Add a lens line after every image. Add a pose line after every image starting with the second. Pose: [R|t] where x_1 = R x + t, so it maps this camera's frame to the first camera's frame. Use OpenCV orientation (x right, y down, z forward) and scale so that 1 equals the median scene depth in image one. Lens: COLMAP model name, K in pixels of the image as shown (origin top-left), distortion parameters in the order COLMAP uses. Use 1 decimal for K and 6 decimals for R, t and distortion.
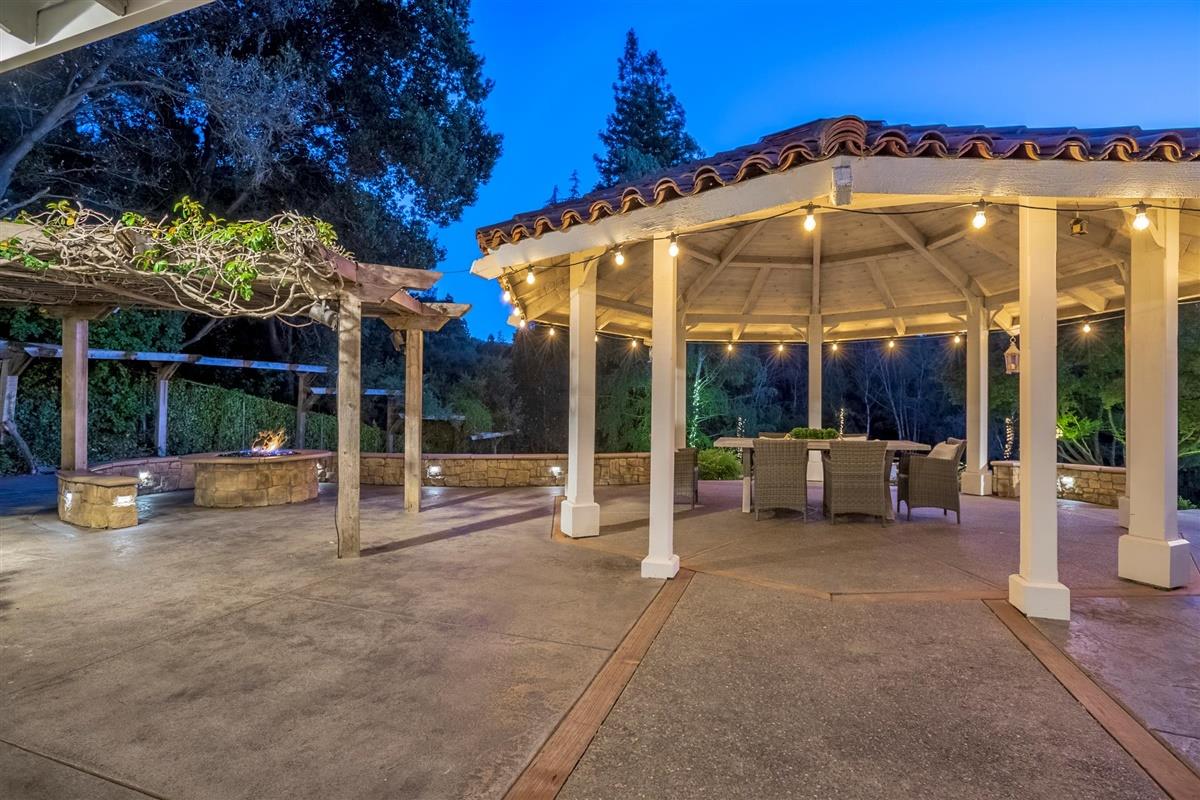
lens RADIAL K [[575.1, 0, 600.0], [0, 575.1, 400.0], [0, 0, 1]] dist [-0.062054, 0.024002]
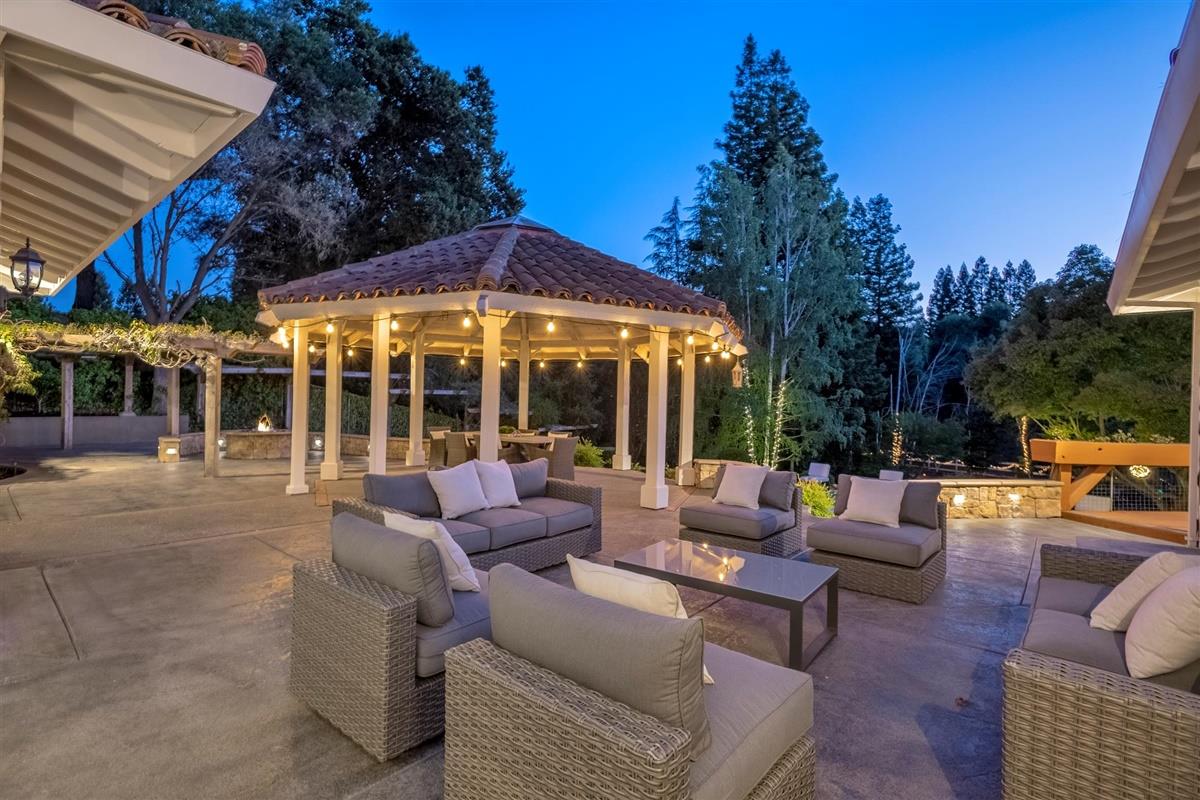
lens RADIAL K [[575.1, 0, 600.0], [0, 575.1, 400.0], [0, 0, 1]] dist [-0.062054, 0.024002]
pose [[0.928573, 0.014269, -0.370875, 0.482927], [-0.011101, 0.999881, 0.010677, -0.015245], [0.370983, -0.005797, 0.928622, -0.119055]]
